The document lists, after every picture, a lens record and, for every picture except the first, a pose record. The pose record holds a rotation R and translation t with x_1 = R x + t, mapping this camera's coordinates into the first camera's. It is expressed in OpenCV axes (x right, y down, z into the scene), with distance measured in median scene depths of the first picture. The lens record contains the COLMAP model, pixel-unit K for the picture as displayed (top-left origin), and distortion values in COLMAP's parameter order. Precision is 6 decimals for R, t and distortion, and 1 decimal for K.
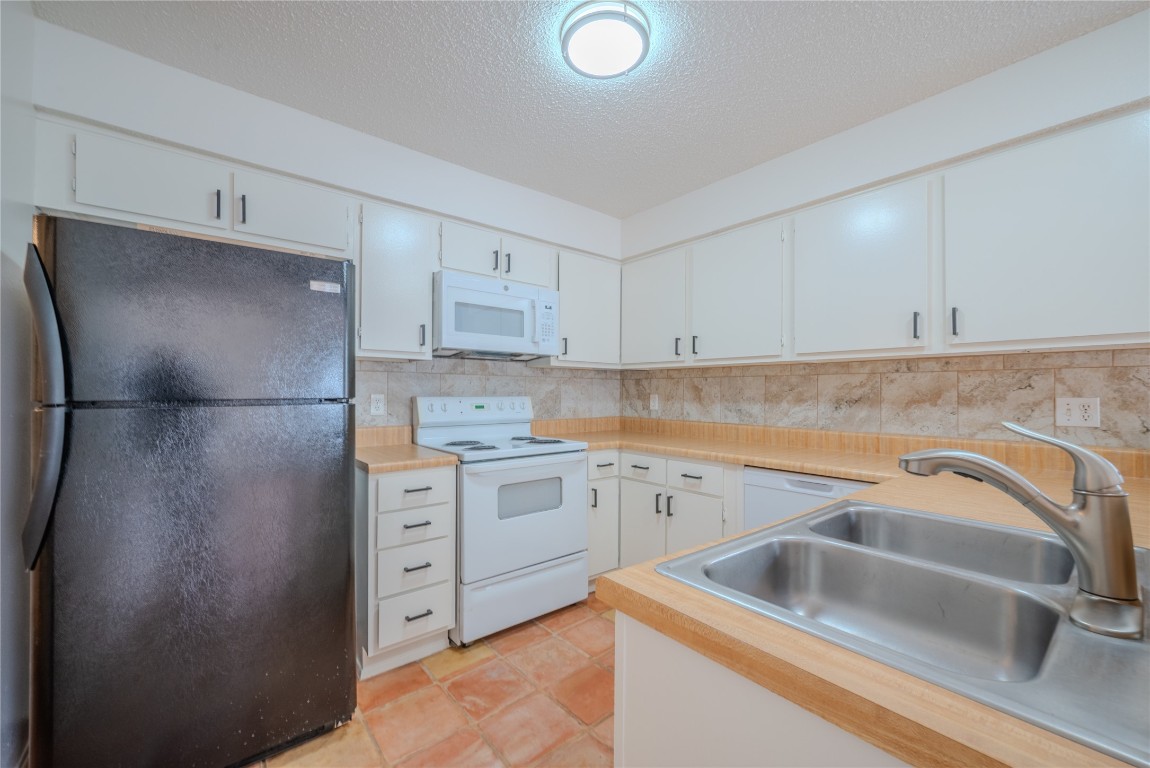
lens RADIAL K [[455.9, 0, 574.0], [0, 455.9, 389.3], [0, 0, 1]] dist [0.000807, -0.000481]
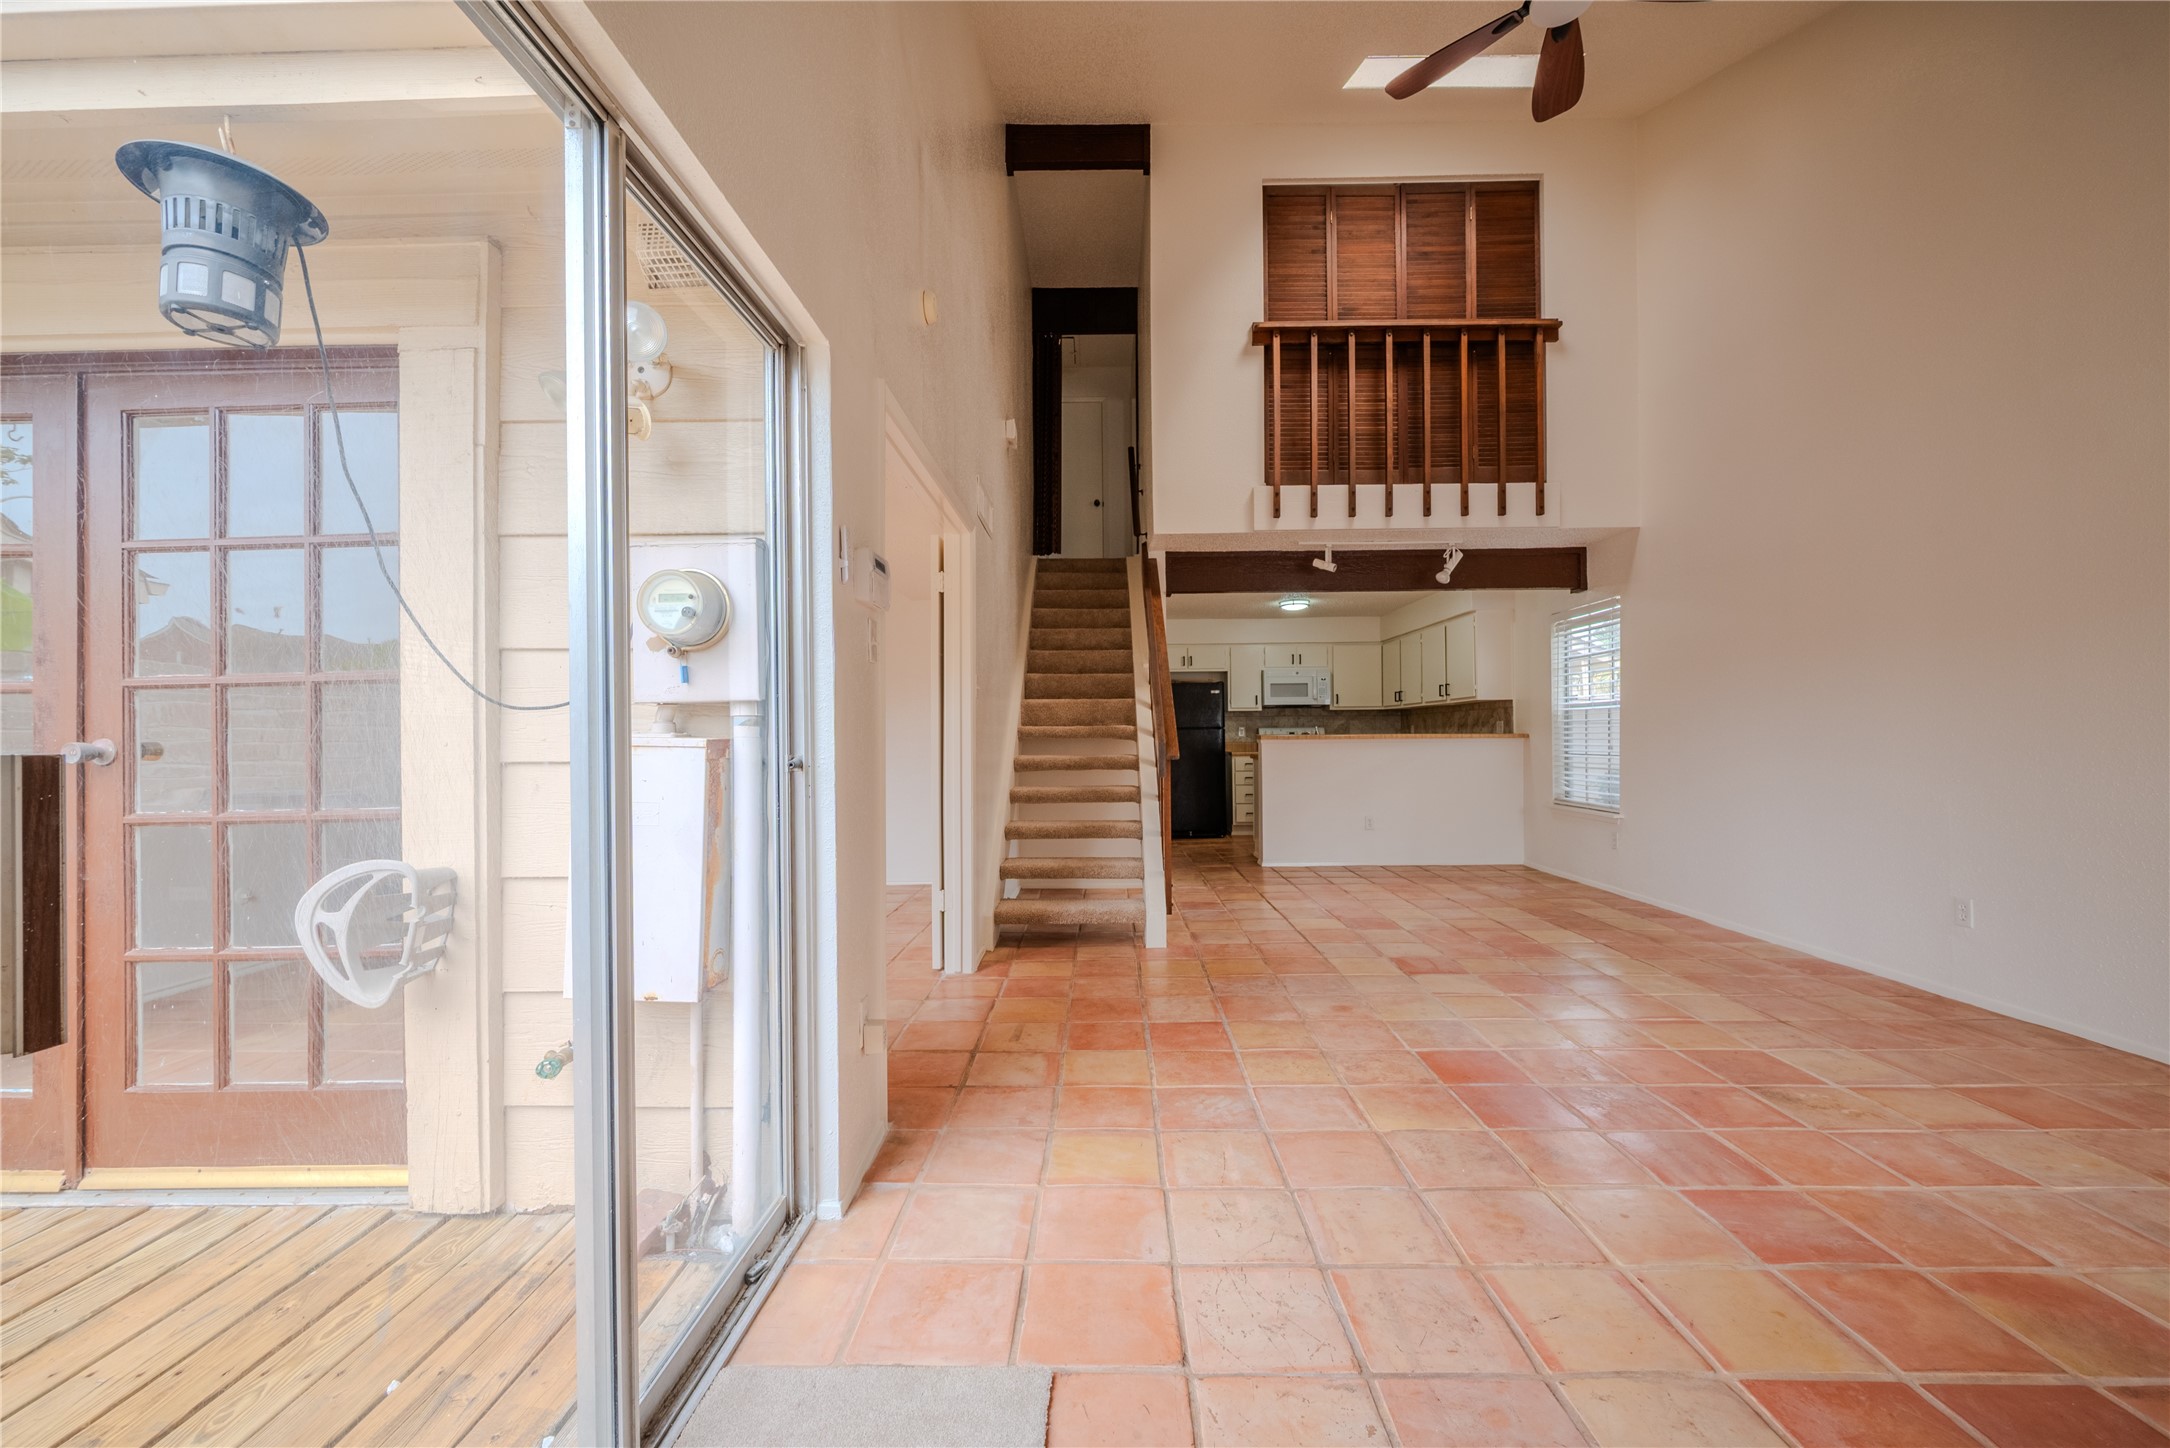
lens RADIAL K [[860.3, 0, 1101.3], [0, 860.3, 726.4], [0, 0, 1]] dist [0.000807, -0.000481]
pose [[0.771561, -0.015778, -0.635959, 1.434963], [0.016206, 0.999855, -0.005145, 0.015471], [0.635949, -0.006337, 0.771705, -2.231506]]
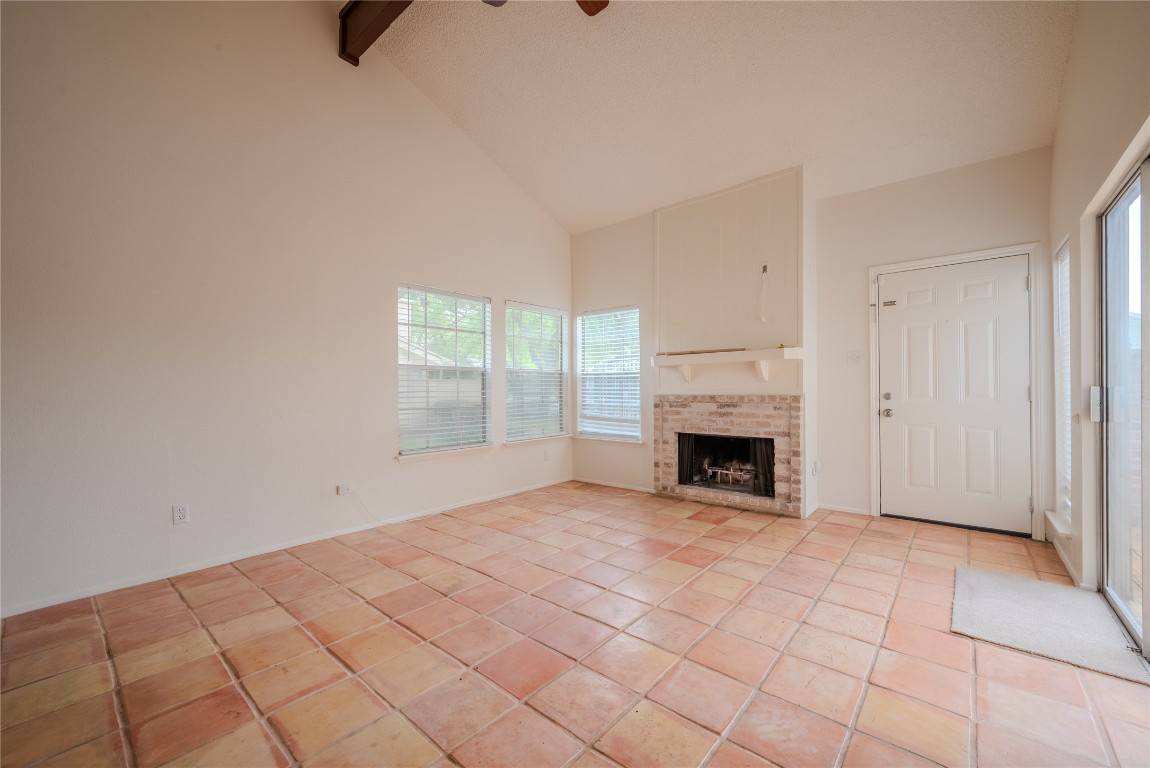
lens RADIAL K [[455.9, 0, 579.4], [0, 455.9, 387.8], [0, 0, 1]] dist [0.000807, -0.000481]
pose [[-0.184654, -0.003376, 0.982798, 0.491128], [-0.003748, 0.999989, 0.002731, 0.020145], [-0.982796, -0.003179, -0.184665, -1.155666]]
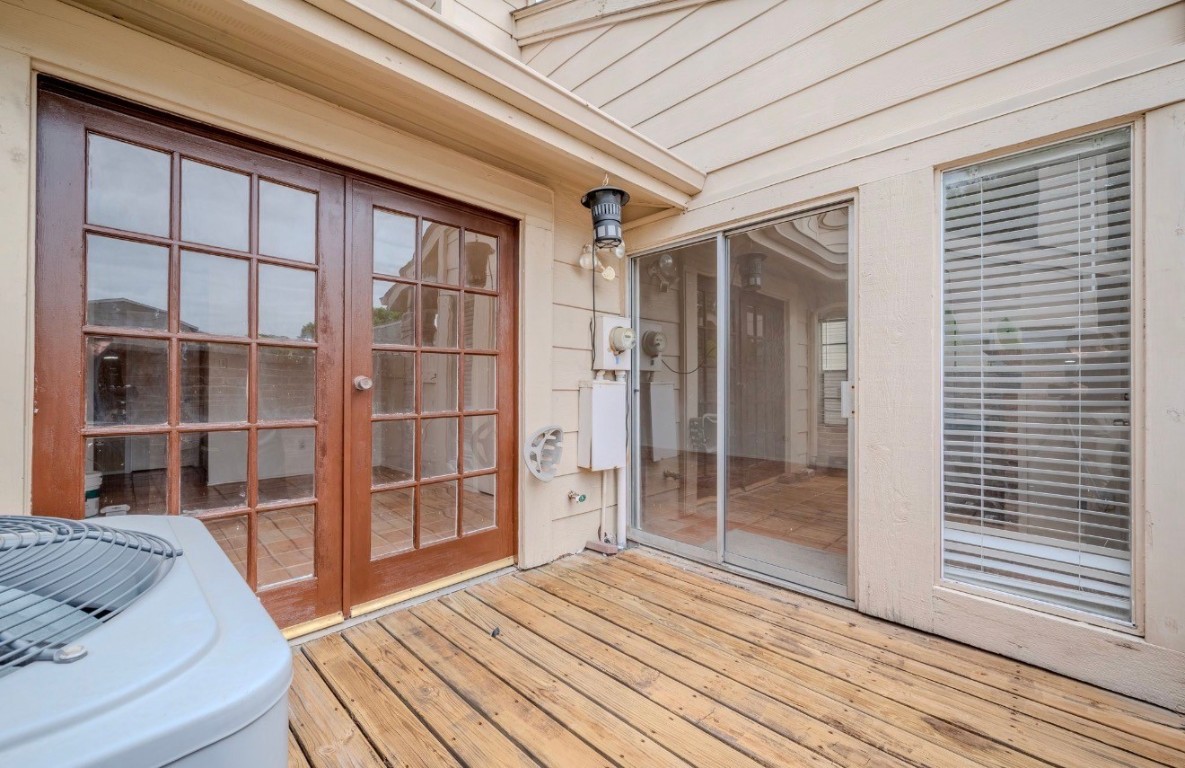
lens RADIAL K [[468.3, 0, 593.9], [0, 468.3, 385.9], [0, 0, 1]] dist [-0.003857, -0.000331]
pose [[0.993781, -0.008423, 0.111029, 0.591473], [0.008542, 0.999963, -0.000599, 0.026349], [-0.111020, 0.001544, 0.993817, -3.005823]]
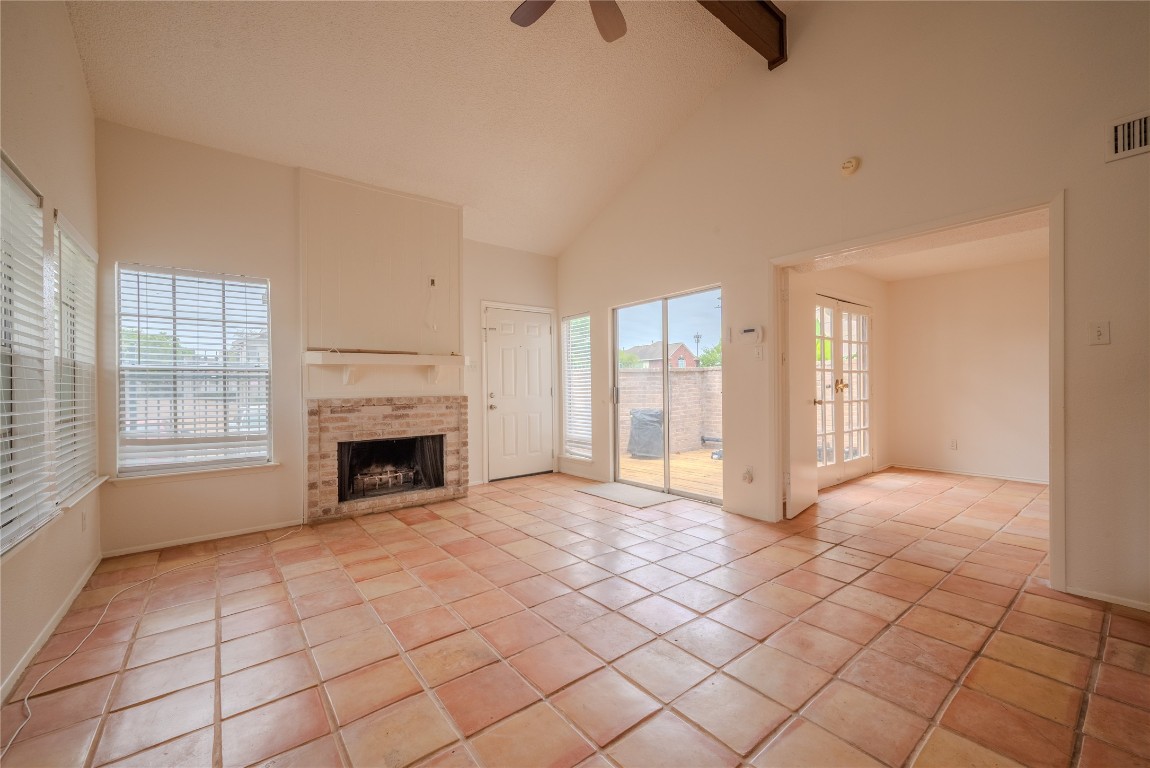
lens RADIAL K [[455.9, 0, 585.3], [0, 455.9, 388.3], [0, 0, 1]] dist [0.000807, -0.000481]
pose [[-0.999955, 0.006933, 0.006490, 1.244349], [0.006895, 0.999959, -0.005845, 0.029917], [-0.006530, -0.005800, -0.999962, -0.419317]]
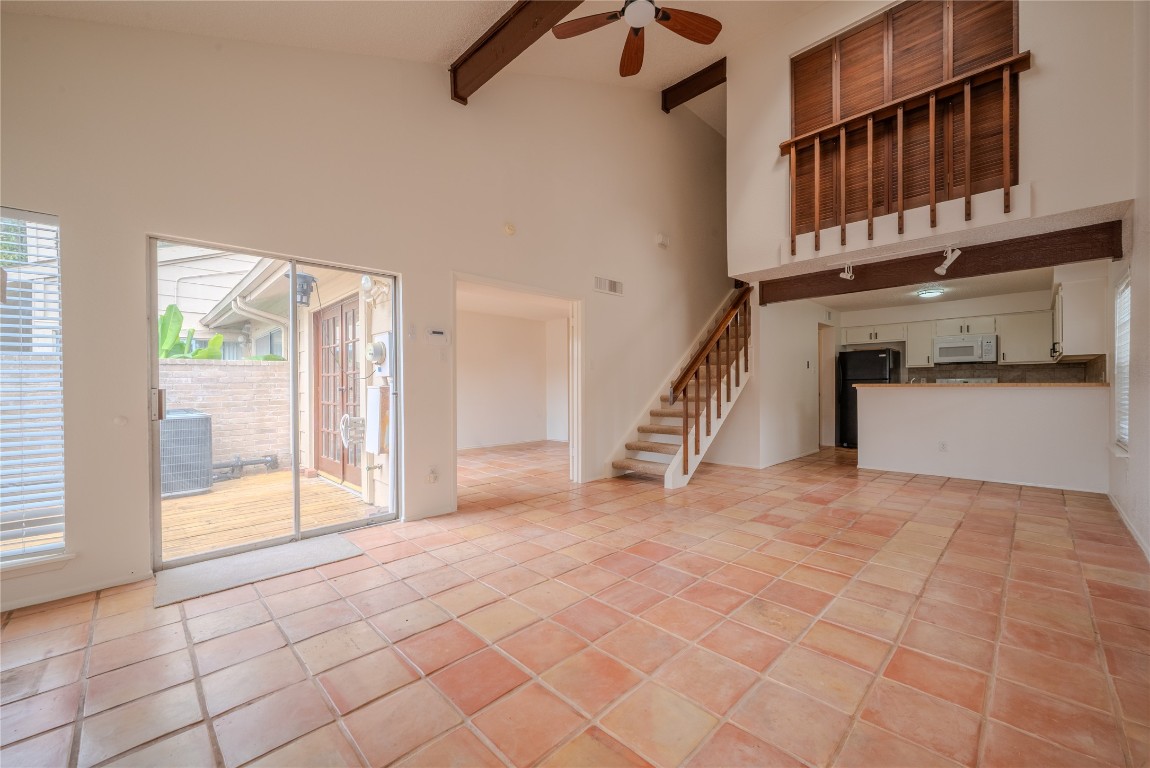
lens RADIAL K [[455.9, 0, 577.4], [0, 455.9, 384.0], [0, 0, 1]] dist [0.000807, -0.000481]
pose [[0.096736, -0.008139, -0.995277, 2.161964], [0.016964, 0.999835, -0.006528, 0.027940], [0.995166, -0.016252, 0.096858, -1.466172]]
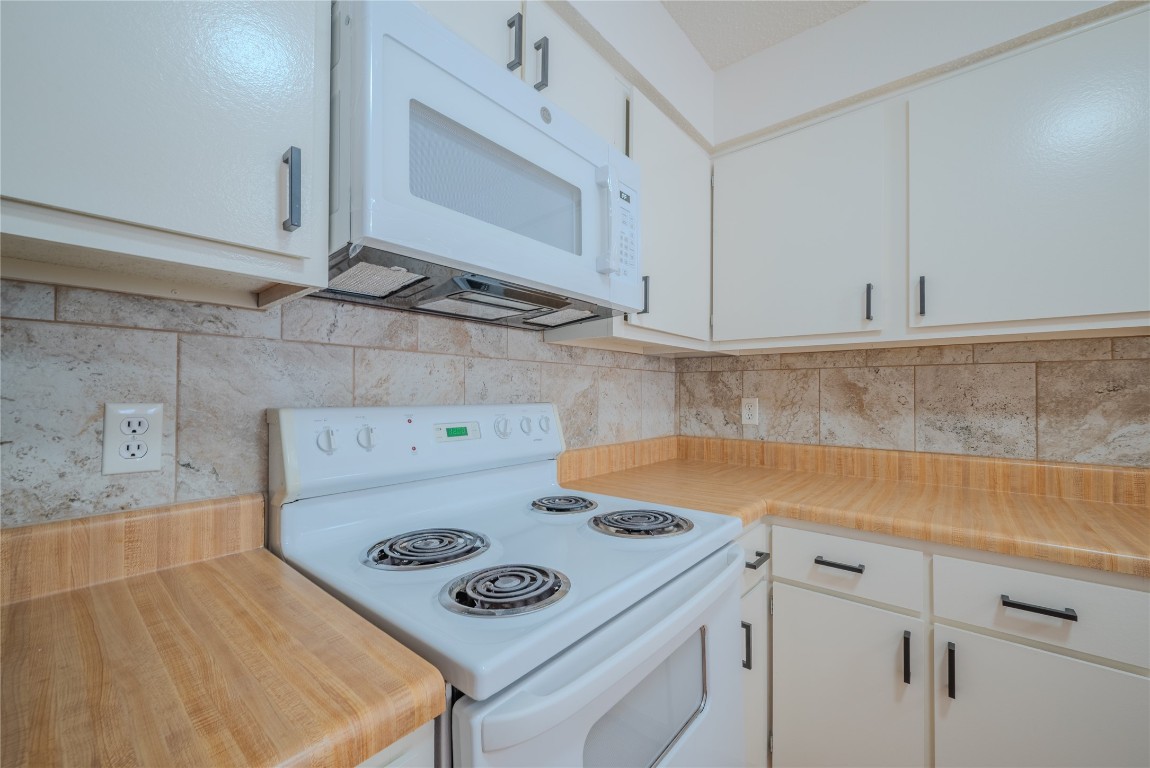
lens RADIAL K [[455.9, 0, 575.2], [0, 455.9, 387.5], [0, 0, 1]] dist [0.000807, -0.000481]
pose [[0.983269, 0.000582, 0.182160, -0.173728], [0.000710, 0.999975, -0.007028, 0.001957], [-0.182160, 0.007040, 0.983244, 0.568806]]
